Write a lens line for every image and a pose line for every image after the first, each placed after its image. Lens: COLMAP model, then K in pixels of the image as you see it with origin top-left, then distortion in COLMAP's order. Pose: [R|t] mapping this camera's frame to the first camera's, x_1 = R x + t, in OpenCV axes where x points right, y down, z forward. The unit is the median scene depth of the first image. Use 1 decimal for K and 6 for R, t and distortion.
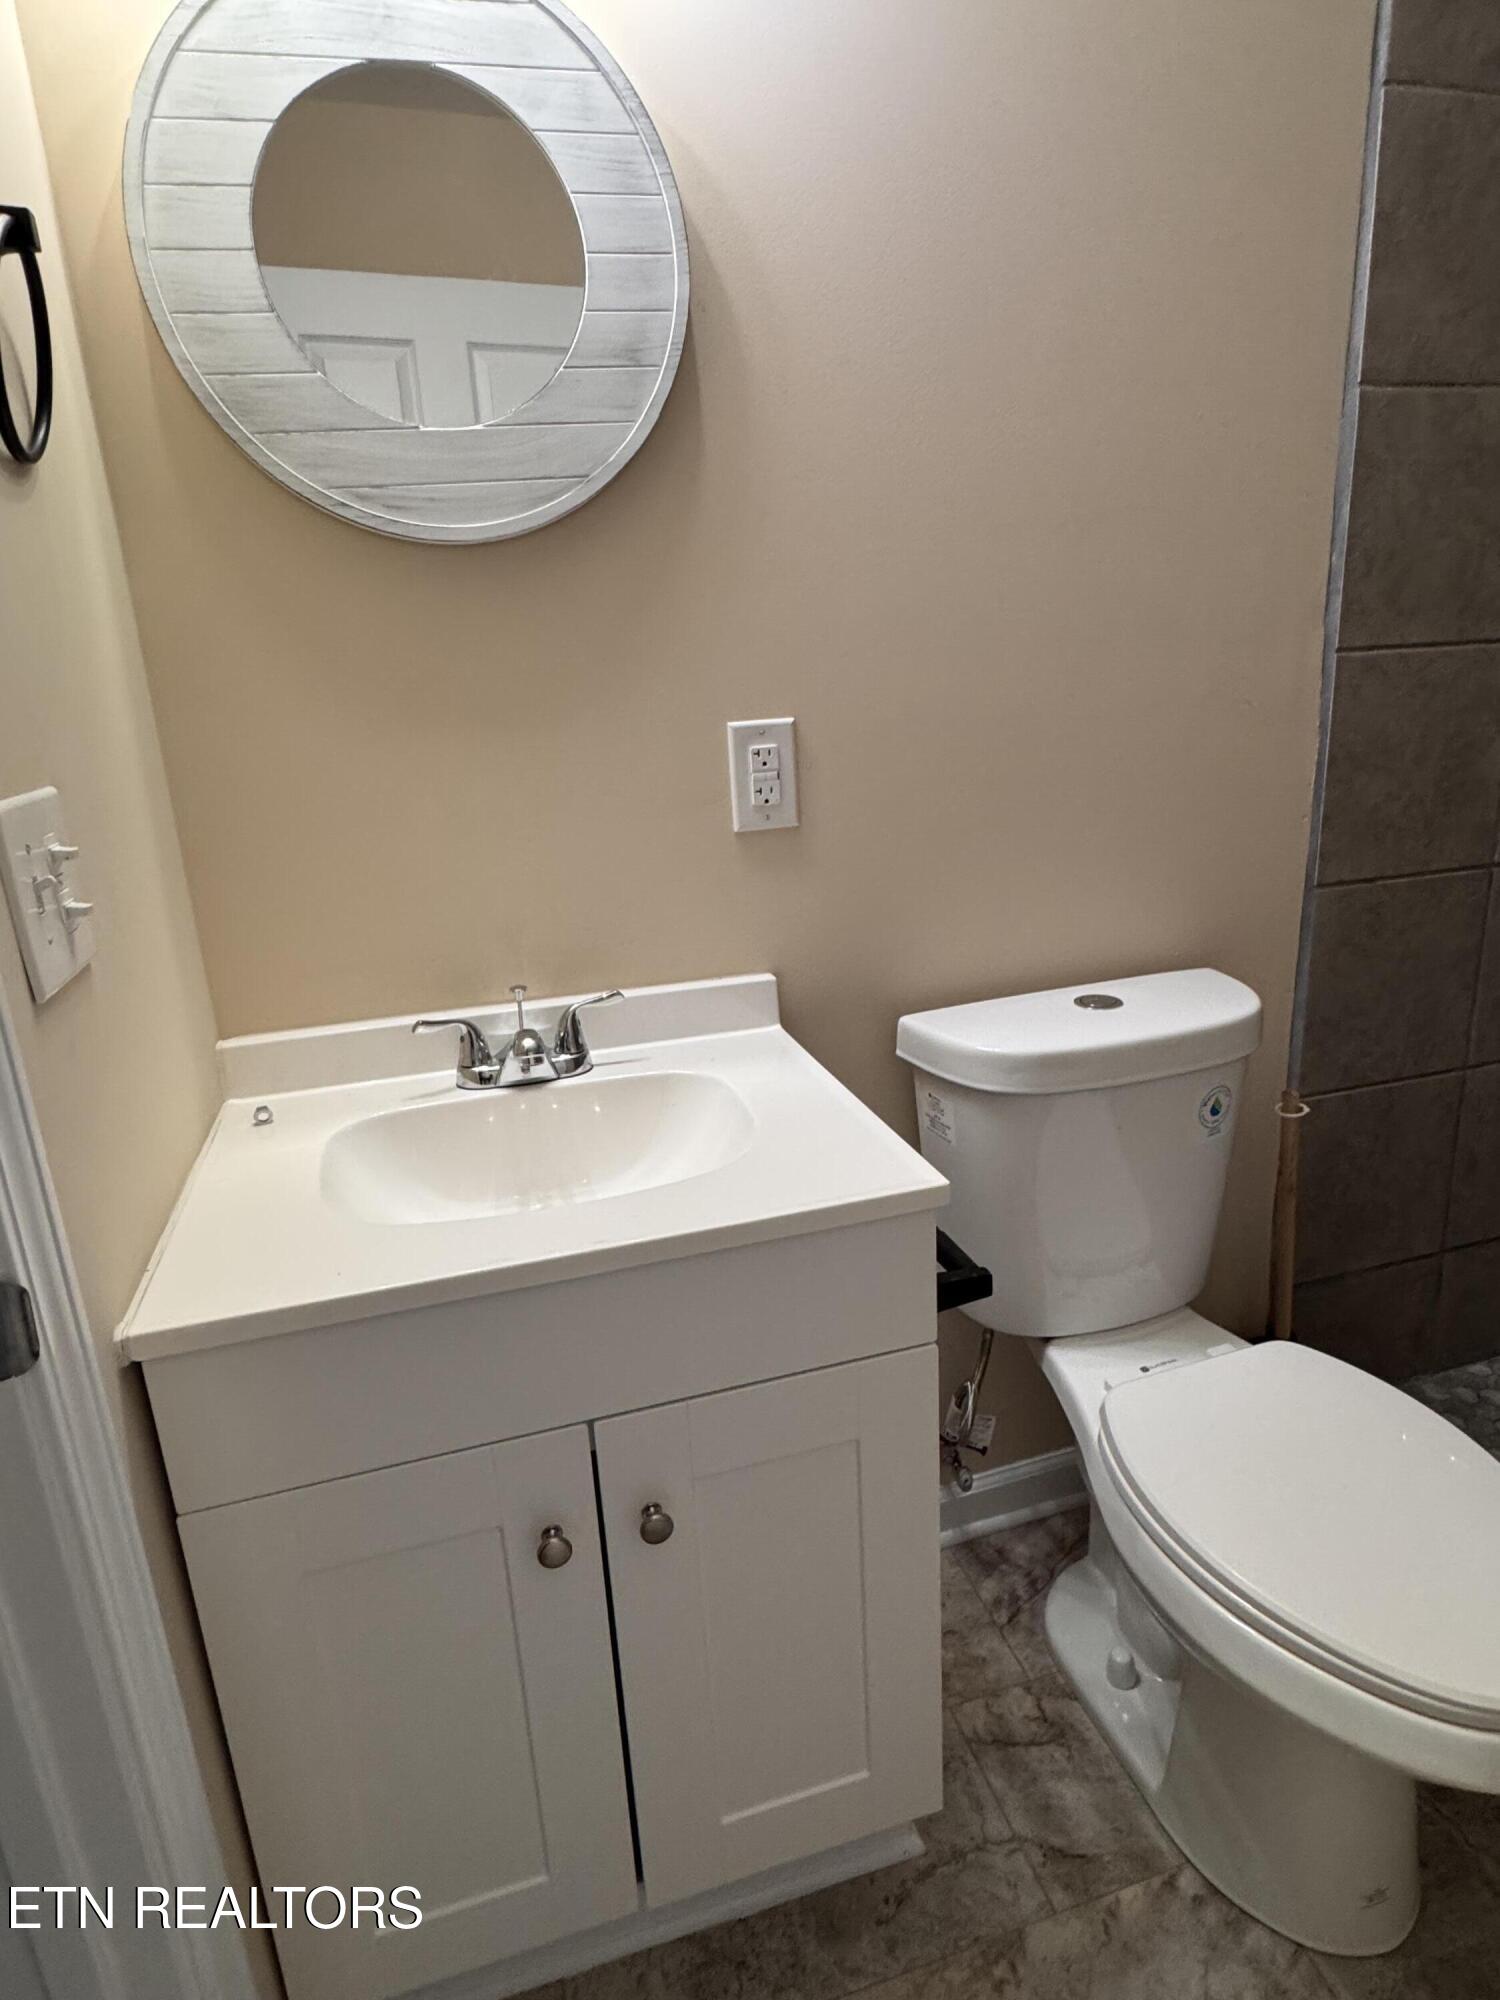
lens RADIAL K [[1093.2, 0, 755.5], [0, 1093.2, 991.4], [0, 0, 1]] dist [-0.002862, -0.001476]
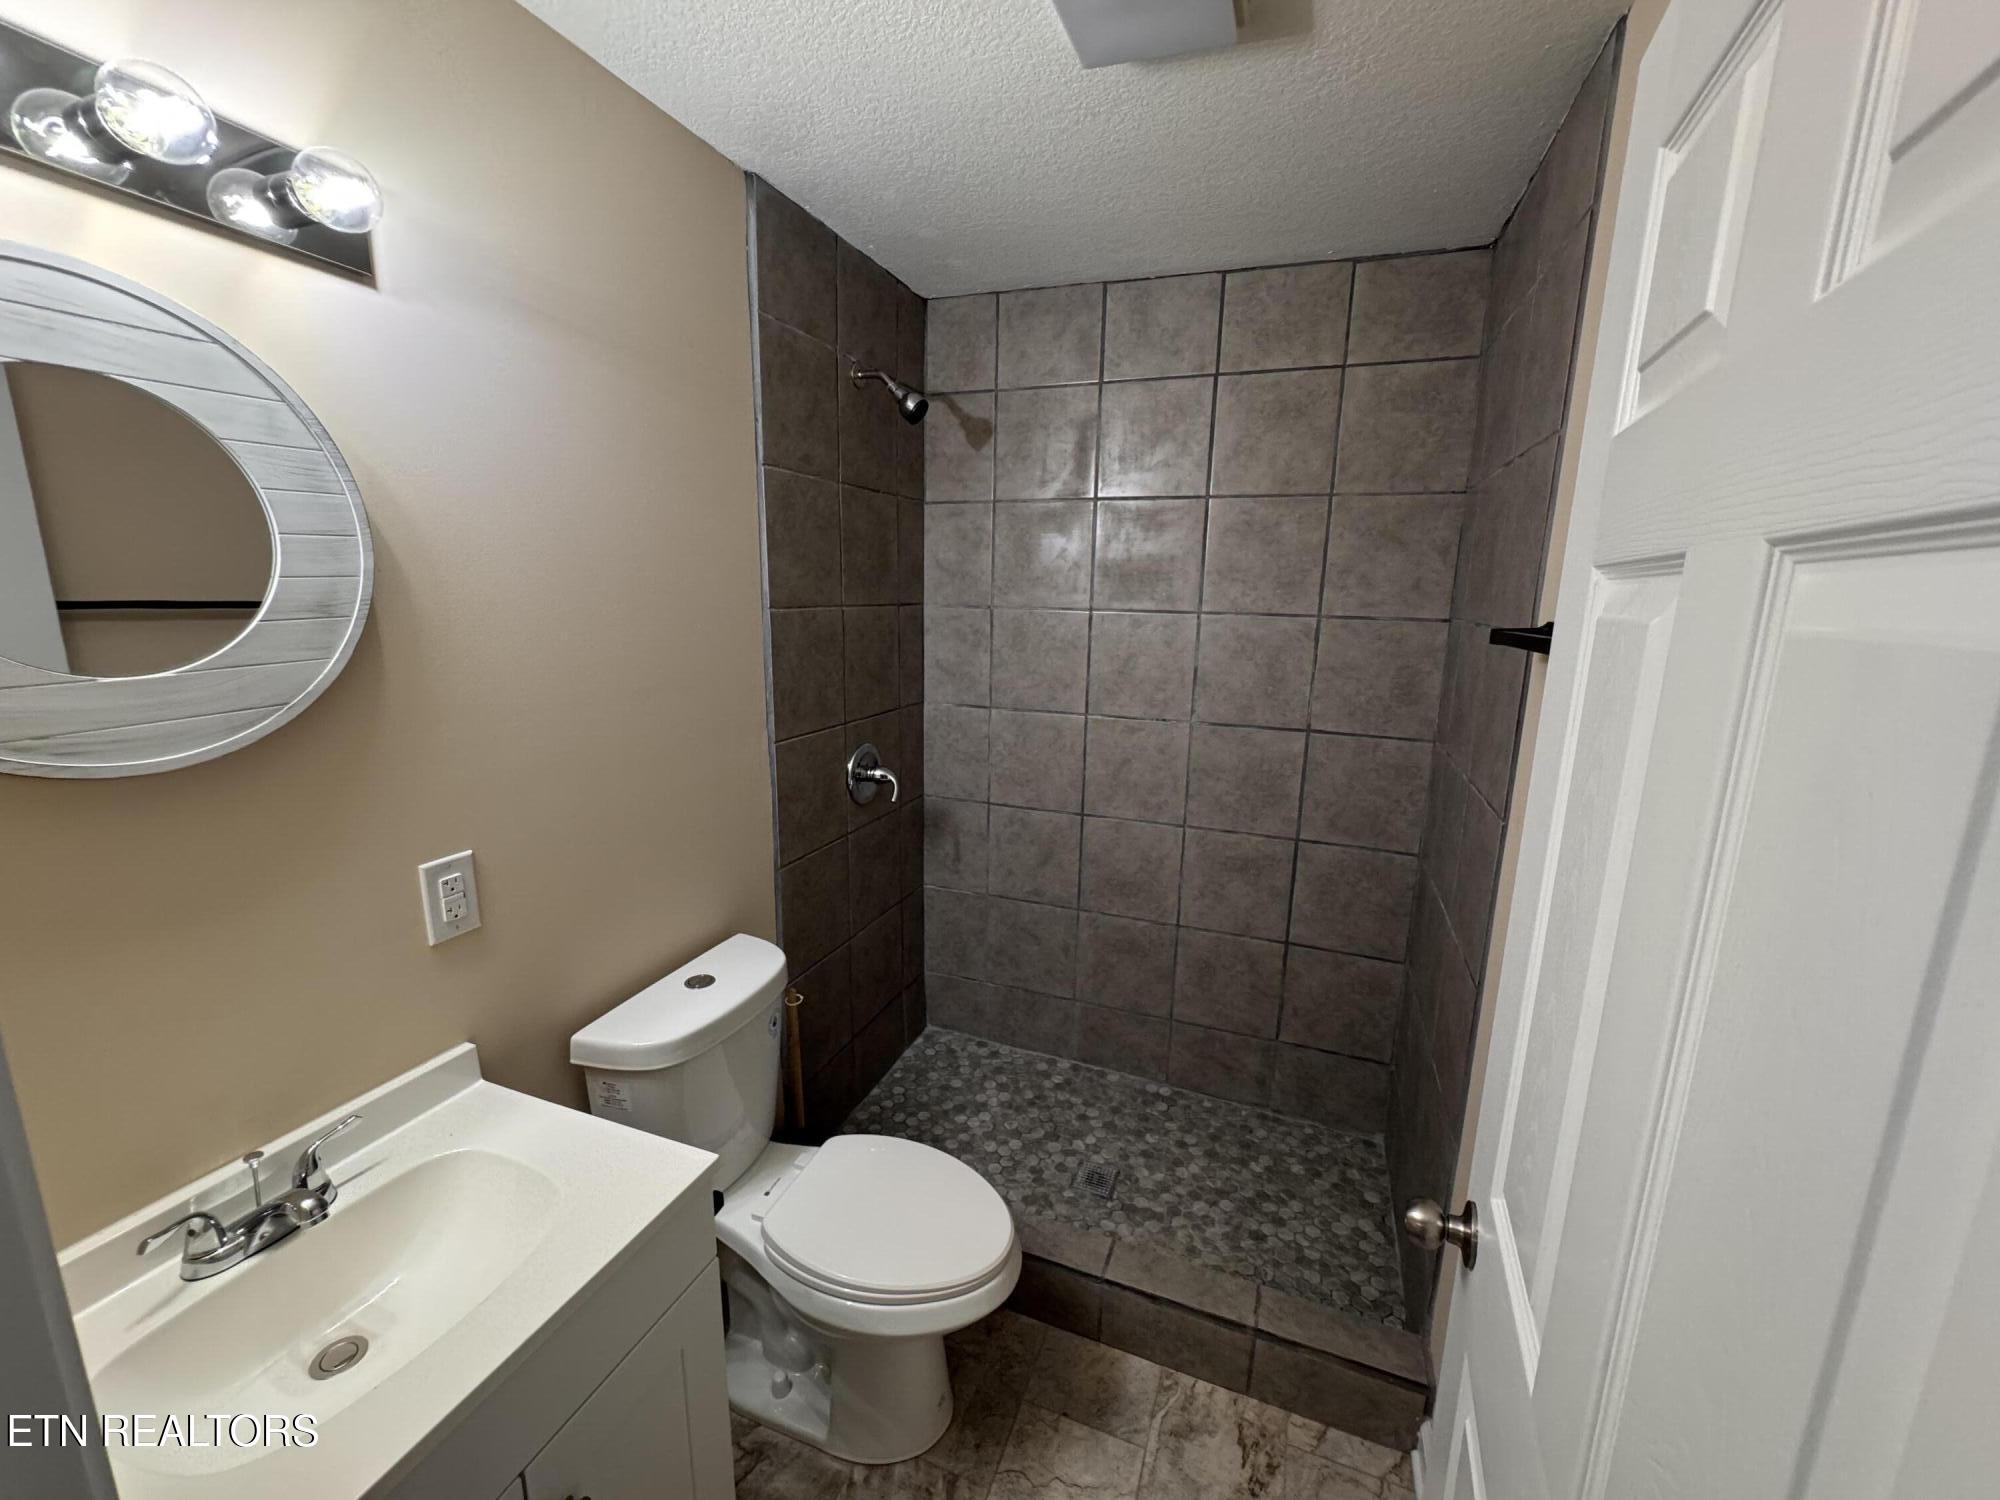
lens RADIAL K [[800.5, 0, 1000.2], [0, 800.5, 751.7], [0, 0, 1]] dist [-0.006298, 0.001326]
pose [[0.600267, -0.095152, 0.794119, -0.332211], [0.172997, 0.984840, -0.012763, -0.239330], [-0.780866, 0.145041, 0.607628, -0.108077]]
